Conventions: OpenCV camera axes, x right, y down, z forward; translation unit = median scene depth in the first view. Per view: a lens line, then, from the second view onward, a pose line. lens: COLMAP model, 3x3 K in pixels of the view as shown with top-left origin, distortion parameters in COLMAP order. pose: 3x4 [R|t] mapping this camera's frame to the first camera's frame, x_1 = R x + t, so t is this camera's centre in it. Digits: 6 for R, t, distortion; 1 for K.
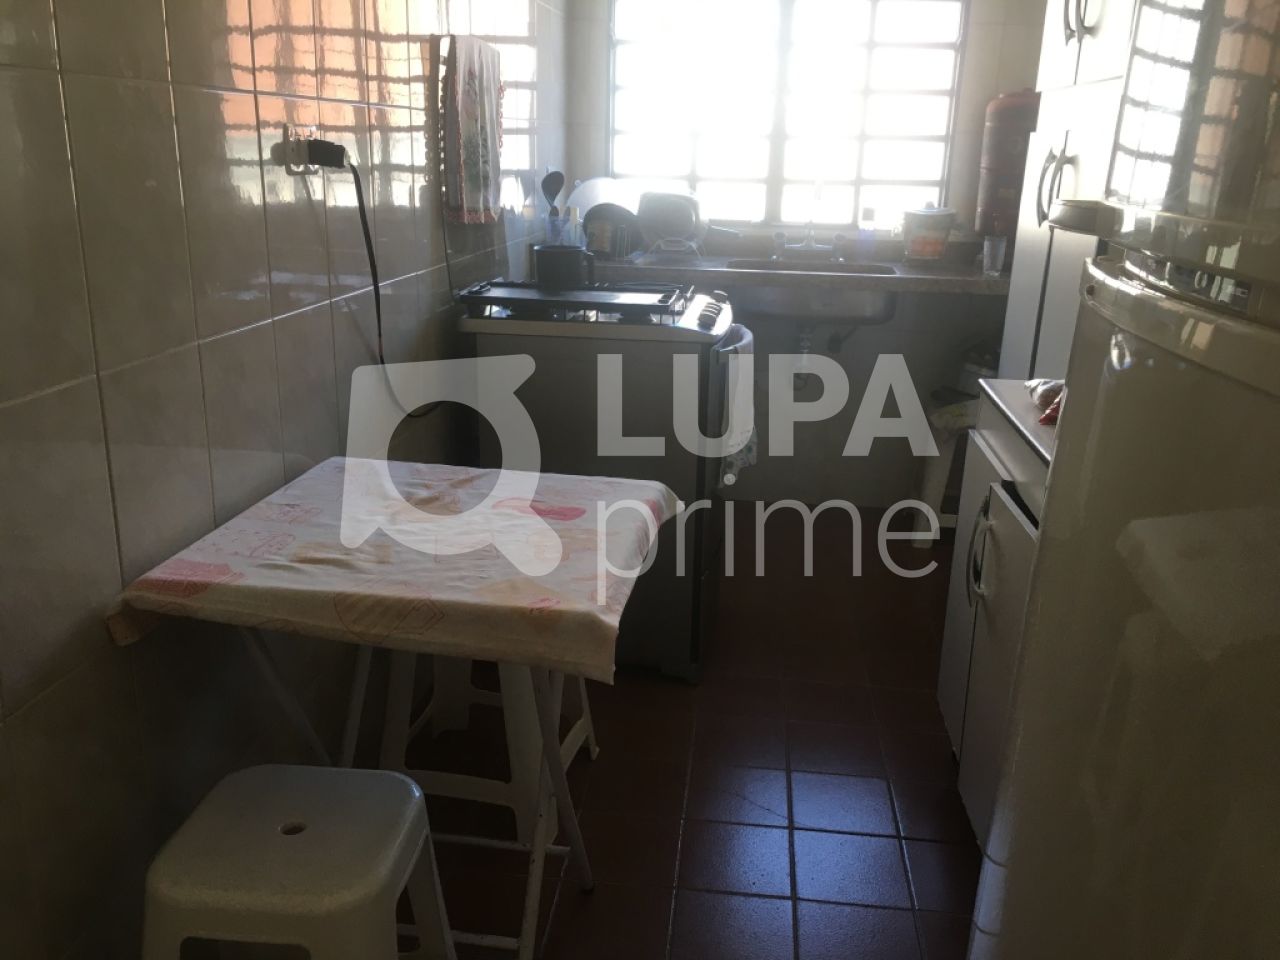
lens RADIAL K [[1089.5, 0, 637.3], [0, 1089.5, 480.5], [0, 0, 1]] dist [0.069594, -0.065127]
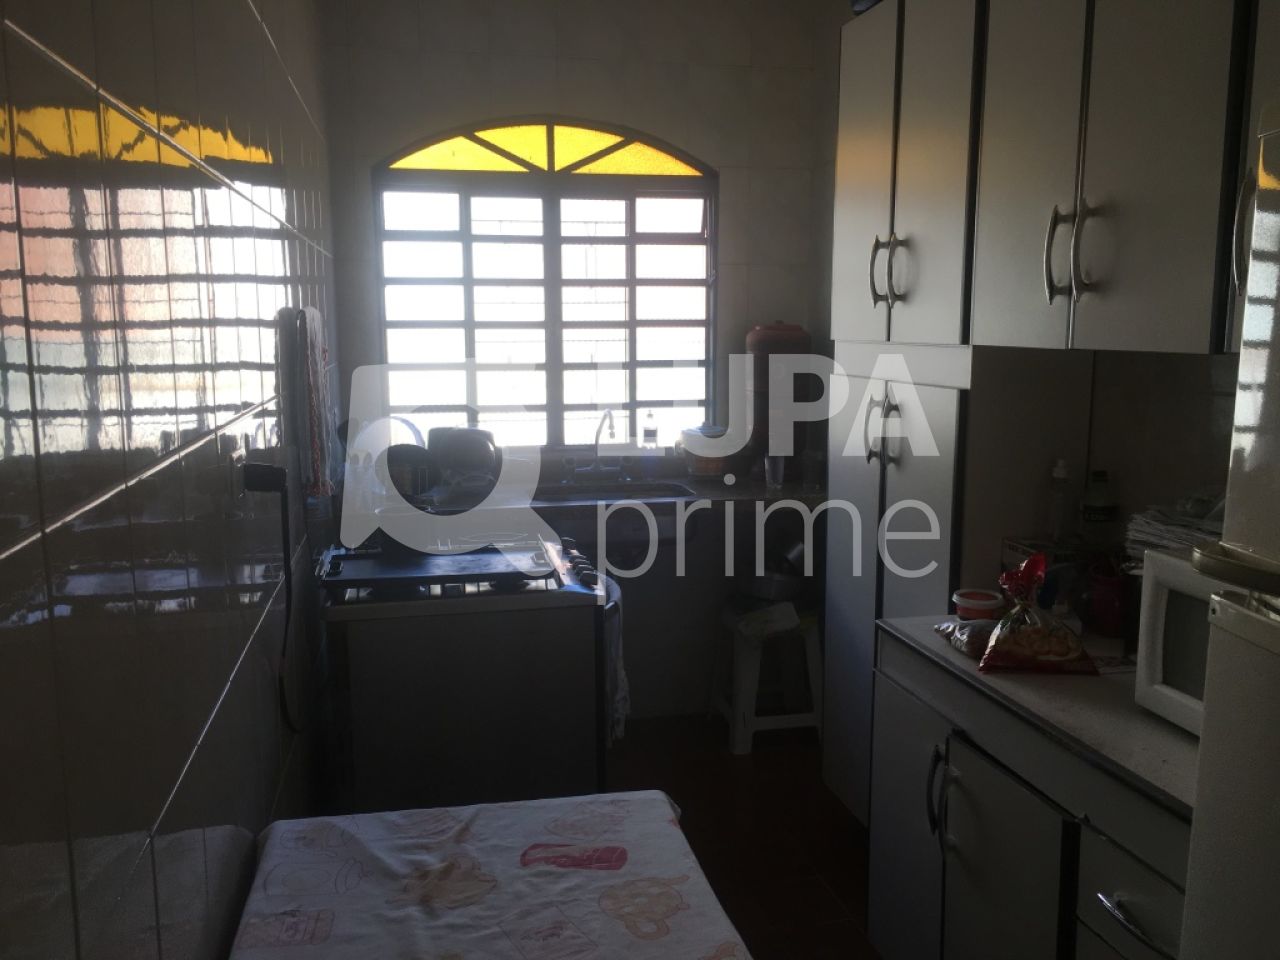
lens RADIAL K [[1089.5, 0, 644.1], [0, 1089.5, 478.9], [0, 0, 1]] dist [0.069594, -0.065127]
pose [[0.942872, -0.076287, 0.324304, -0.208238], [0.124383, 0.983650, -0.130238, -0.106004], [-0.309066, 0.163136, 0.936945, 0.057890]]
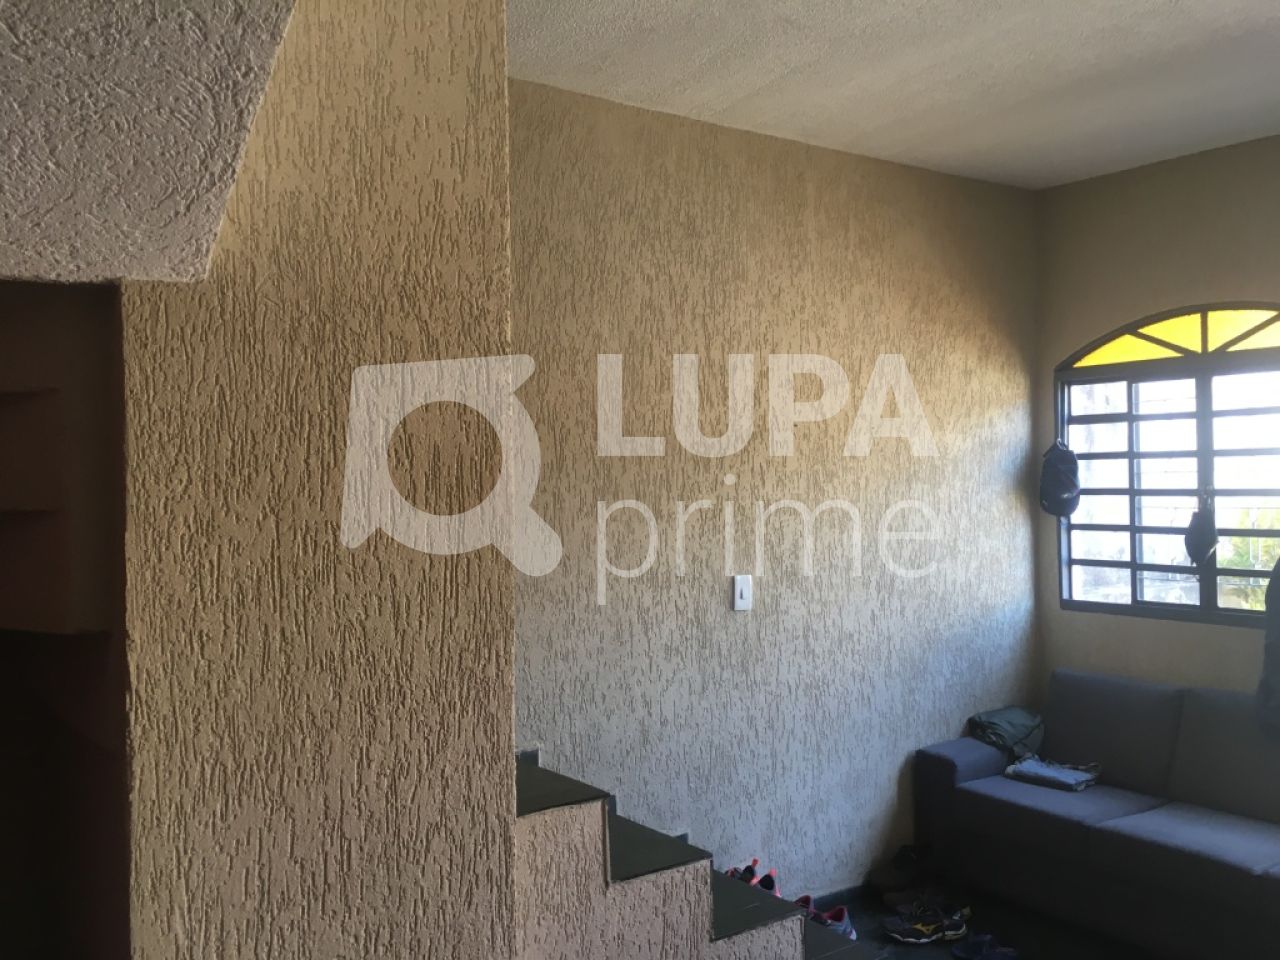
lens RADIAL K [[1089.5, 0, 640.0], [0, 1089.5, 479.8], [0, 0, 1]] dist [0.069594, -0.065127]
pose [[0.707312, -0.033568, -0.706104, 0.804034], [-0.189299, 0.953397, -0.234946, -0.001596], [0.681084, 0.299845, 0.667995, -0.191382]]
